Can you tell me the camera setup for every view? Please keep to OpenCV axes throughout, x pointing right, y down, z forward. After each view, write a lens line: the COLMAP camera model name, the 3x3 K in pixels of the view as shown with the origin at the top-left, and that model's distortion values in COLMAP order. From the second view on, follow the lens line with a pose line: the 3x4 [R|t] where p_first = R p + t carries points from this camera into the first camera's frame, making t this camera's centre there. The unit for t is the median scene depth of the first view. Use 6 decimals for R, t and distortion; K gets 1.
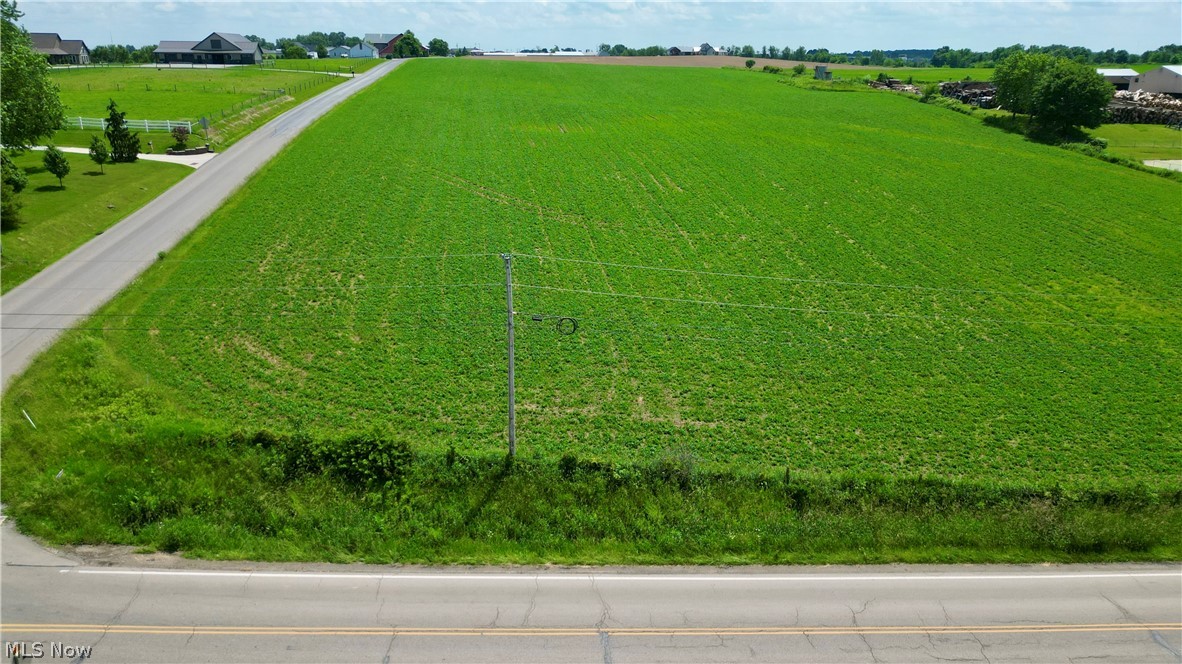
lens RADIAL K [[826.3, 0, 590.9], [0, 826.3, 334.6], [0, 0, 1]] dist [0.063454, -0.060601]
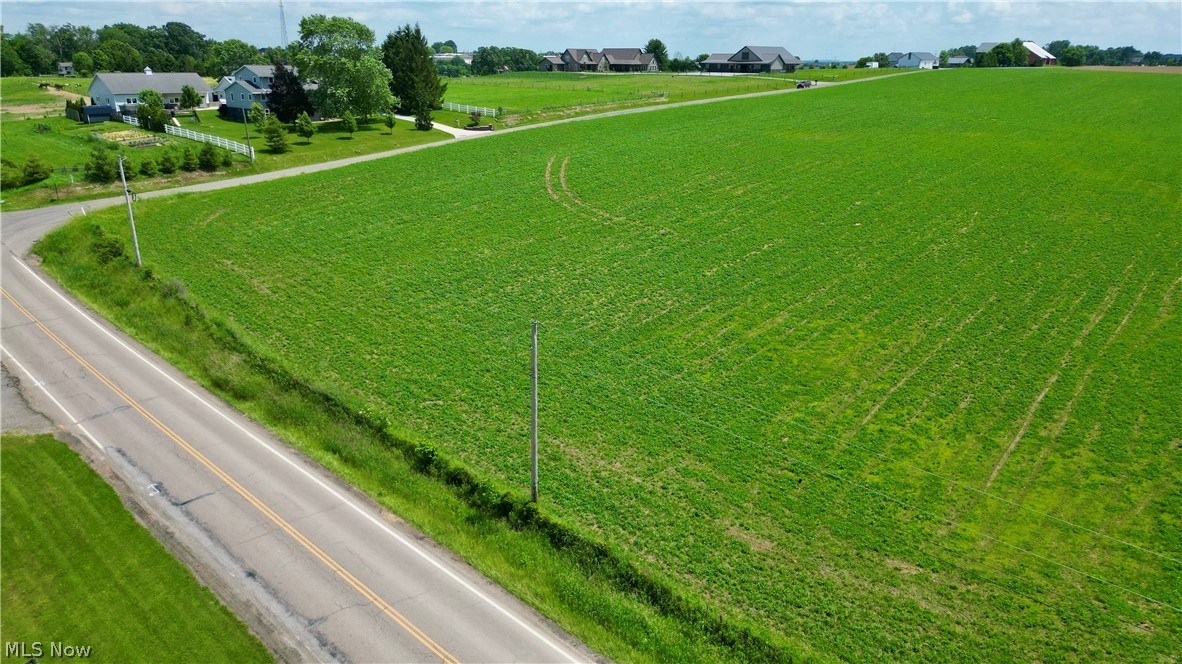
lens RADIAL K [[826.3, 0, 589.7], [0, 826.3, 341.7], [0, 0, 1]] dist [0.063454, -0.060601]
pose [[0.664757, 0.244227, -0.706011, 1.243143], [-0.246729, 0.963798, 0.101090, -0.083775], [0.705140, 0.106994, 0.700949, 0.240149]]
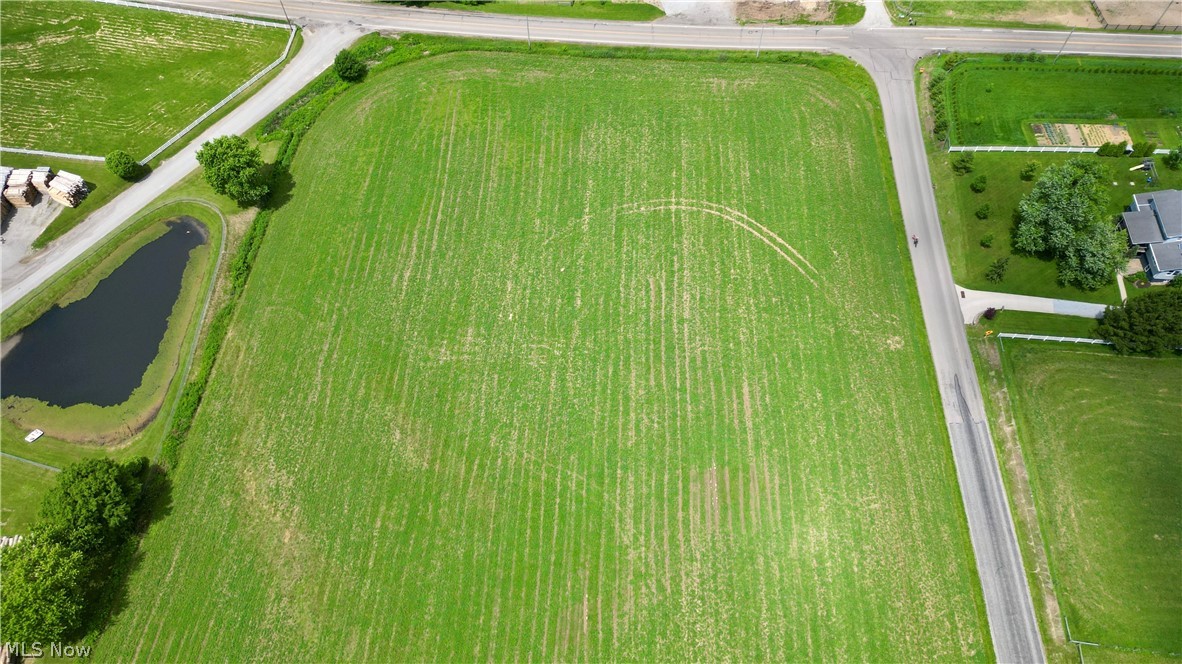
lens RADIAL K [[826.3, 0, 595.6], [0, 826.3, 329.9], [0, 0, 1]] dist [0.063454, -0.060601]
pose [[-0.983622, -0.155013, 0.091967, 0.088468], [0.058469, 0.208228, 0.976331, -2.715737], [-0.170494, 0.965718, -0.195754, 2.276093]]
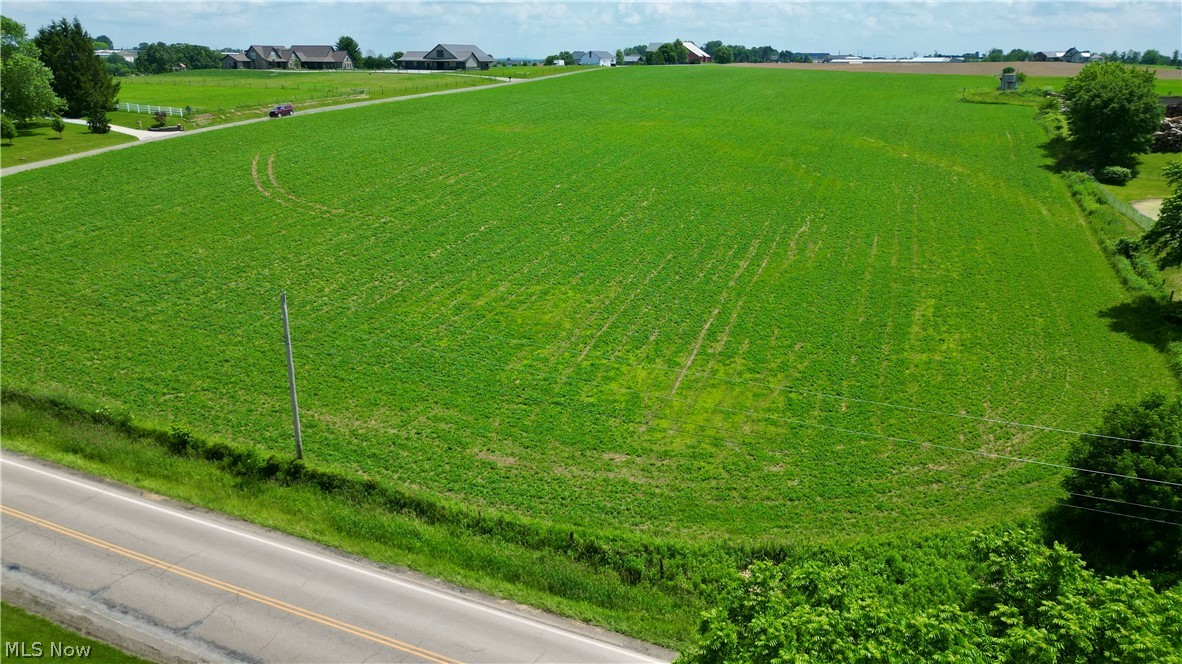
lens RADIAL K [[826.3, 0, 592.6], [0, 826.3, 338.7], [0, 0, 1]] dist [0.063454, -0.060601]
pose [[0.879513, 0.153088, -0.450579, 1.315299], [-0.154579, 0.987404, 0.033747, -0.051296], [0.450070, 0.039969, 0.892098, 0.147140]]
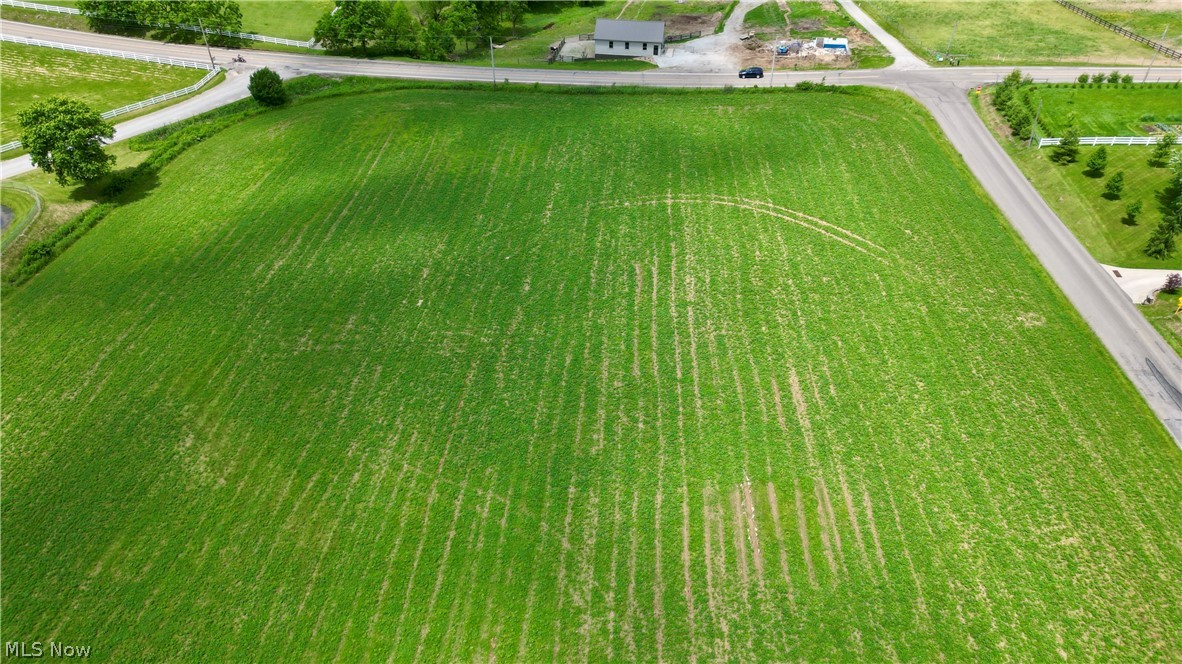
lens RADIAL K [[826.3, 0, 595.0], [0, 826.3, 330.4], [0, 0, 1]] dist [0.063454, -0.060601]
pose [[-0.980422, -0.128277, 0.149392, -0.008585], [0.056694, 0.542665, 0.838033, -1.629222], [-0.188571, 0.830096, -0.524768, 2.622190]]
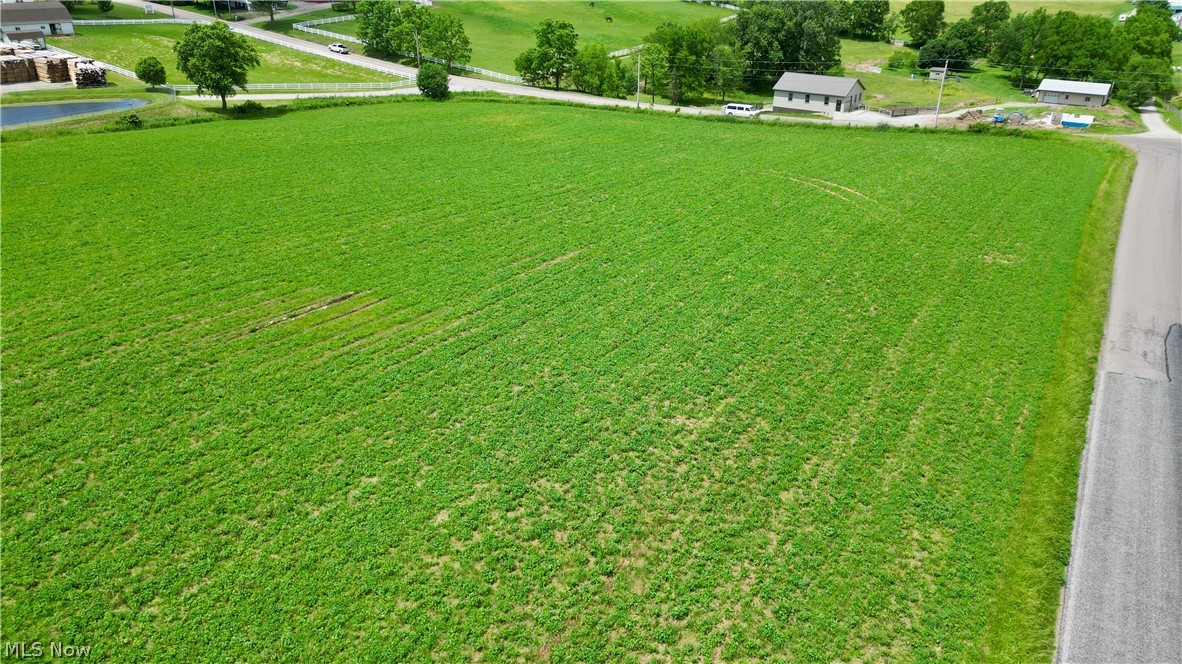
lens RADIAL K [[826.3, 0, 590.9], [0, 826.3, 332.9], [0, 0, 1]] dist [0.063454, -0.060601]
pose [[-0.768393, -0.280068, 0.575442, -0.712841], [0.194701, 0.754236, 0.627073, -0.952097], [-0.609642, 0.593877, -0.525020, 2.456004]]
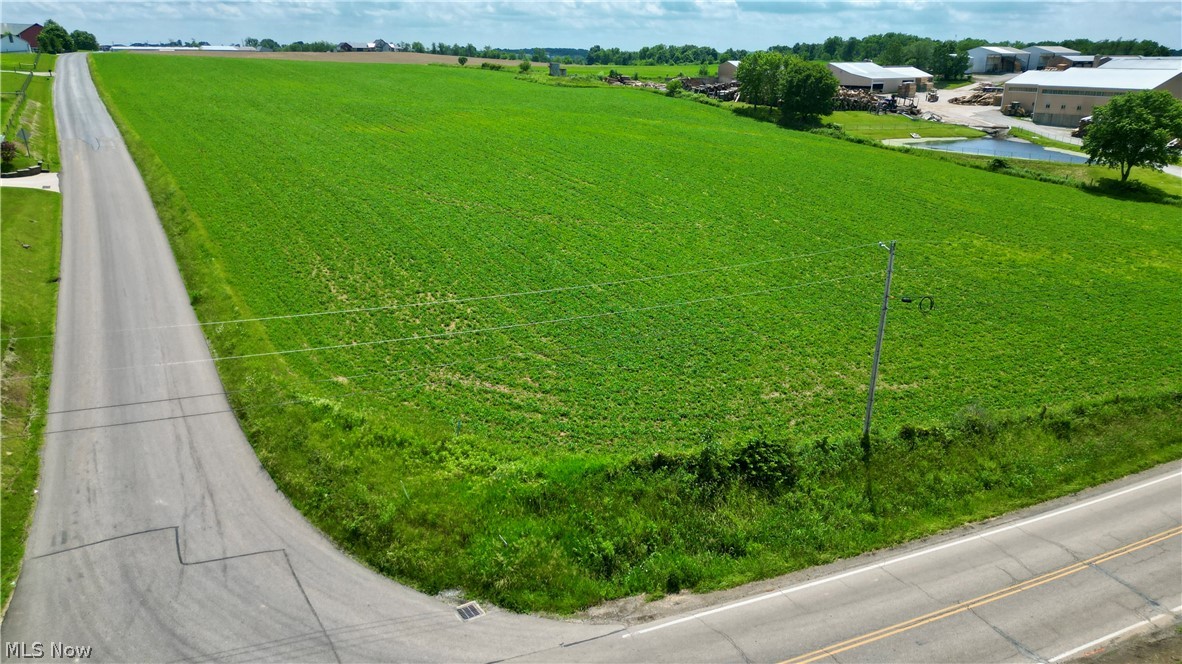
lens RADIAL K [[826.3, 0, 589.5], [0, 826.3, 332.8], [0, 0, 1]] dist [0.063454, -0.060601]
pose [[0.916779, -0.126969, 0.378675, -0.486951], [0.126435, 0.991624, 0.026388, -0.032834], [-0.378853, 0.023686, 0.925154, 0.097789]]
